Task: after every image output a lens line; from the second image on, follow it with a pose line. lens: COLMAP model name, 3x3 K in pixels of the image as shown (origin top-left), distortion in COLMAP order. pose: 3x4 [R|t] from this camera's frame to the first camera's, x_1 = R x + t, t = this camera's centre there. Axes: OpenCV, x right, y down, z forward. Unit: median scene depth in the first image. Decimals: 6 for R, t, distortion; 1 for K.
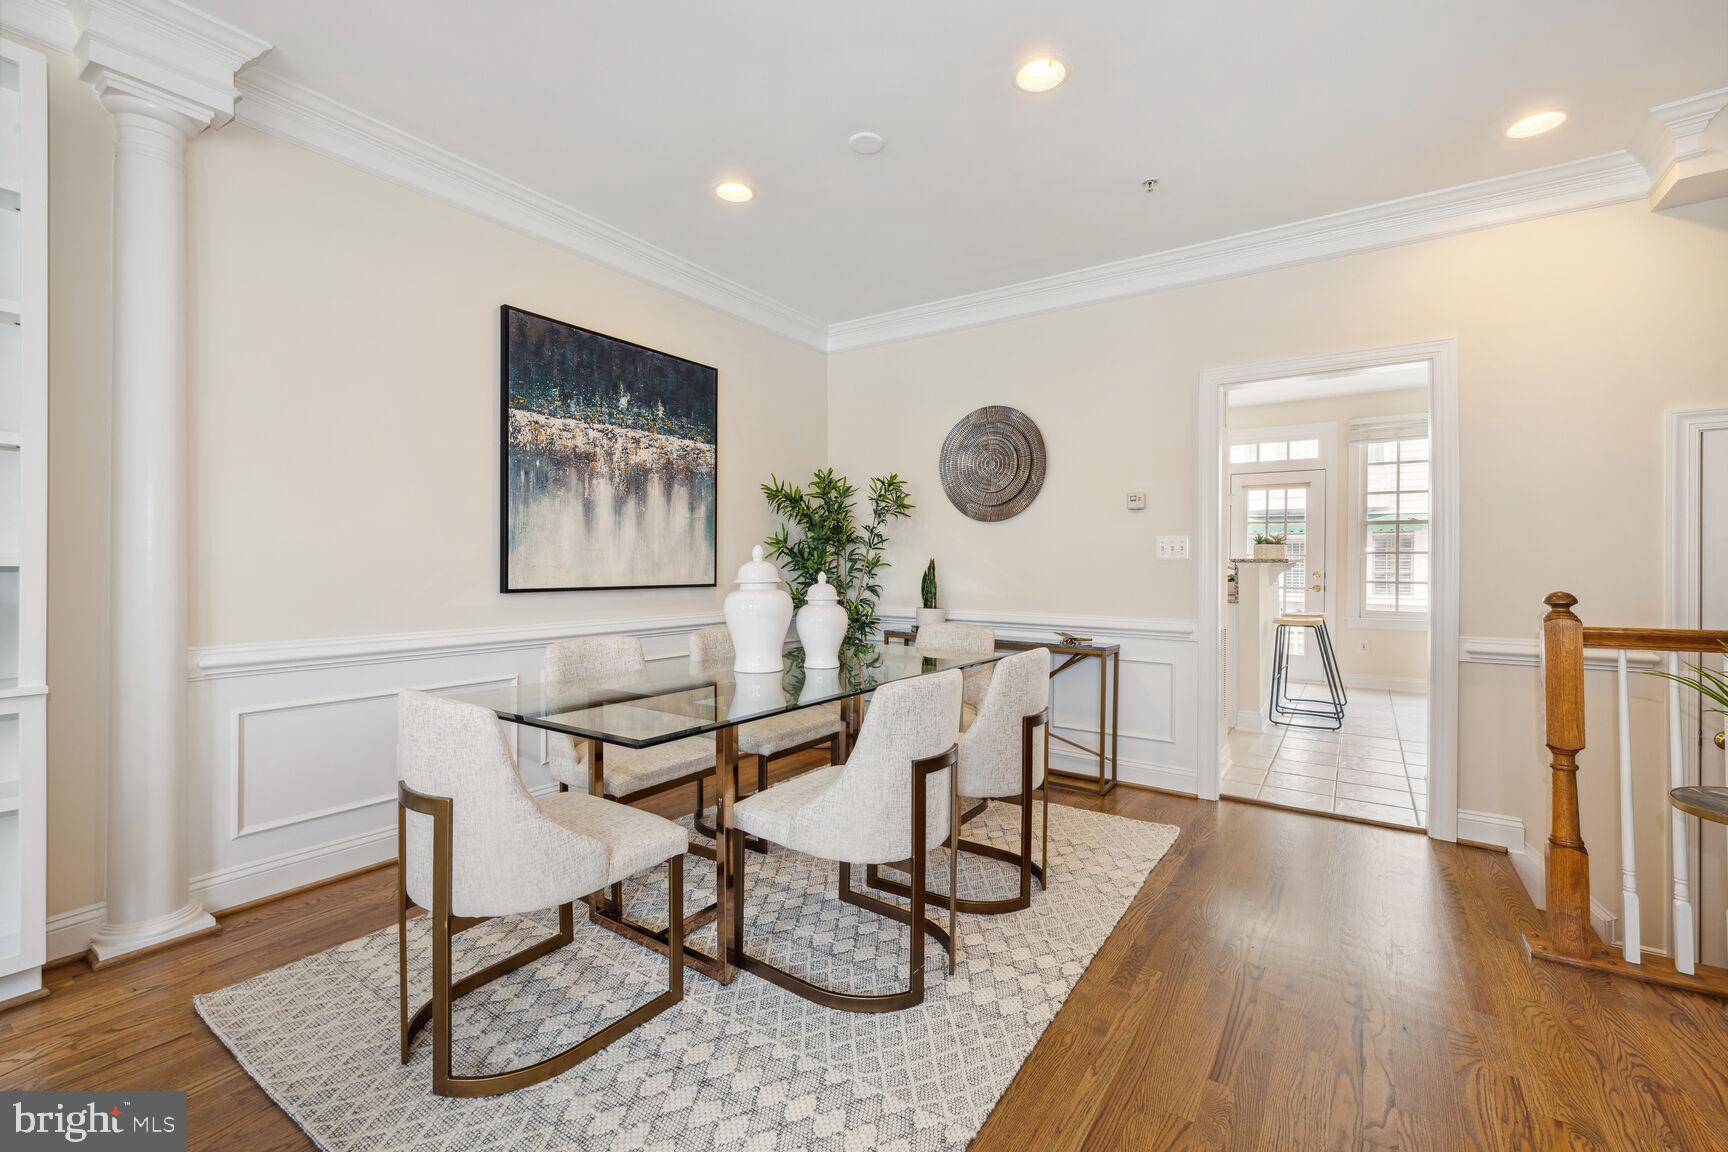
lens RADIAL K [[727.6, 0, 862.4], [0, 727.6, 572.8], [0, 0, 1]] dist [-0.000152, -0.000046]
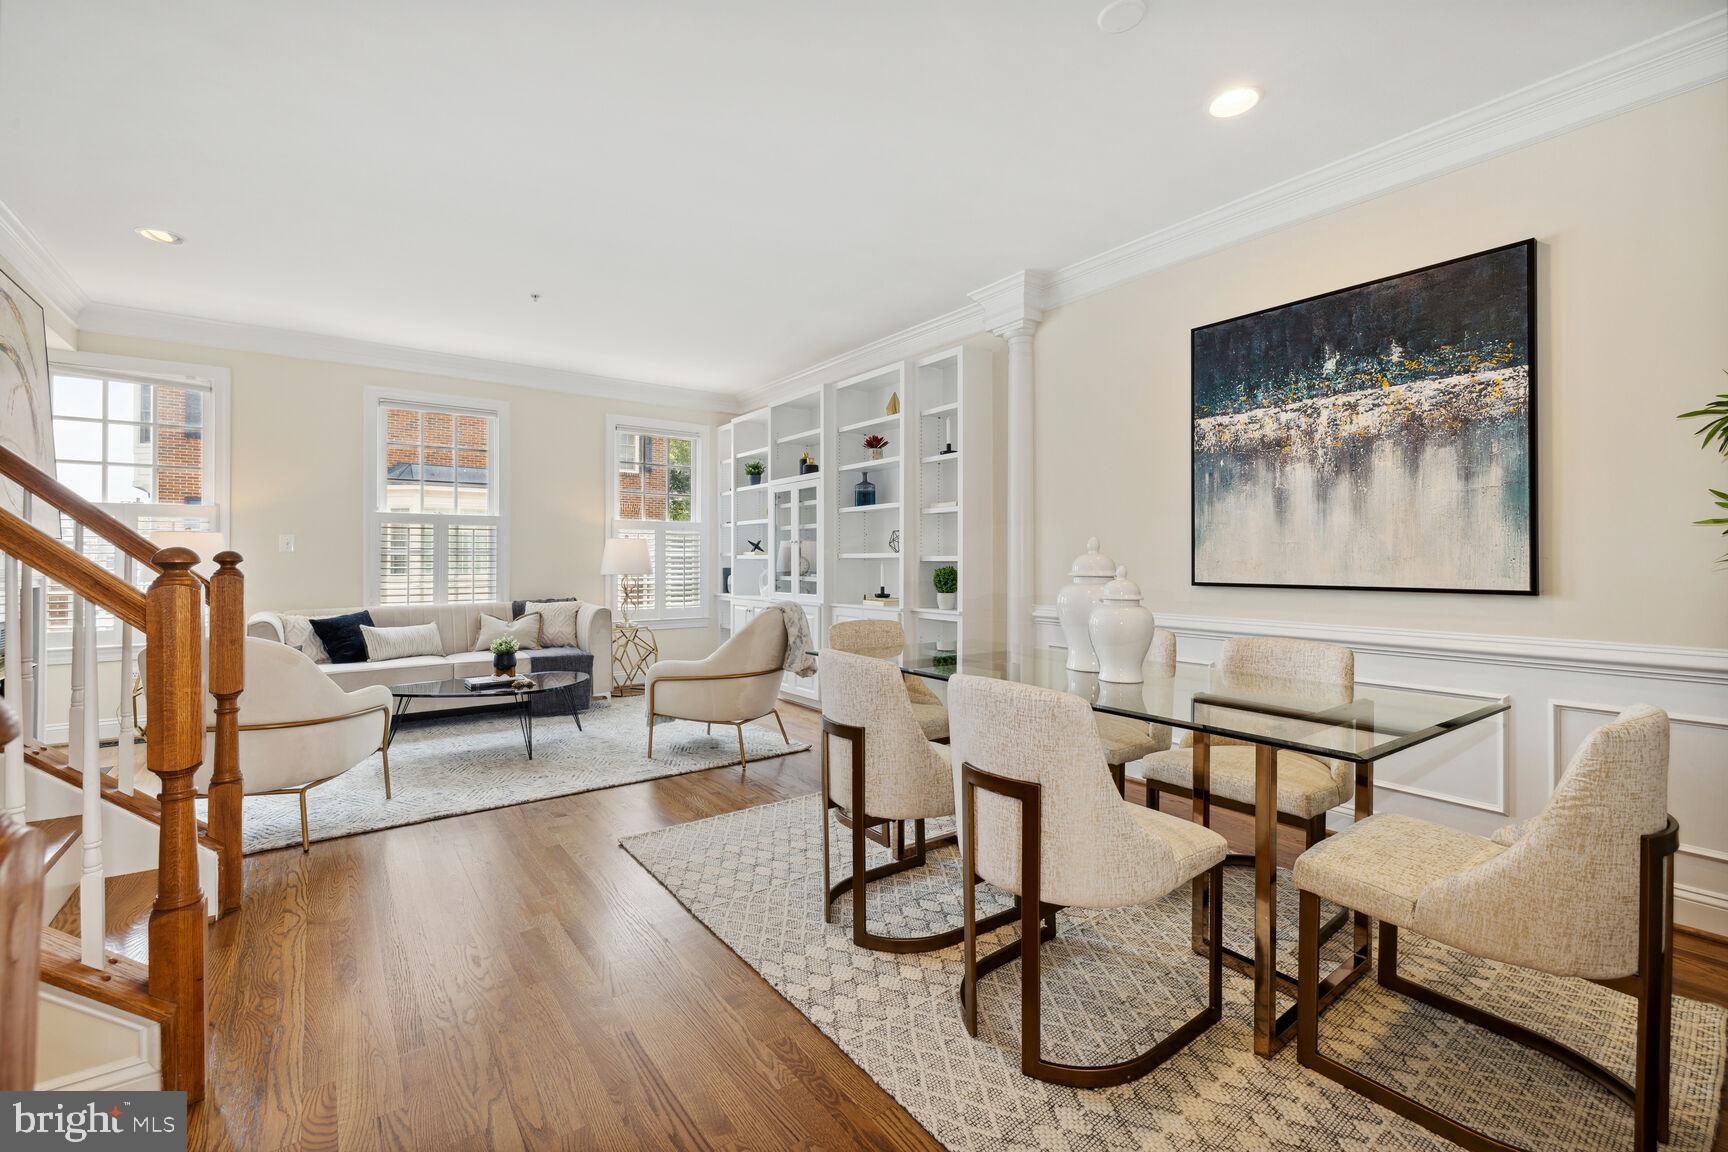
lens RADIAL K [[727.6, 0, 862.7], [0, 727.6, 565.3], [0, 0, 1]] dist [-0.000152, -0.000046]
pose [[-0.320625, 0.002247, -0.947204, 0.655336], [-0.012519, 0.999900, 0.006609, -0.003850], [0.947124, 0.013977, -0.320565, 0.783504]]
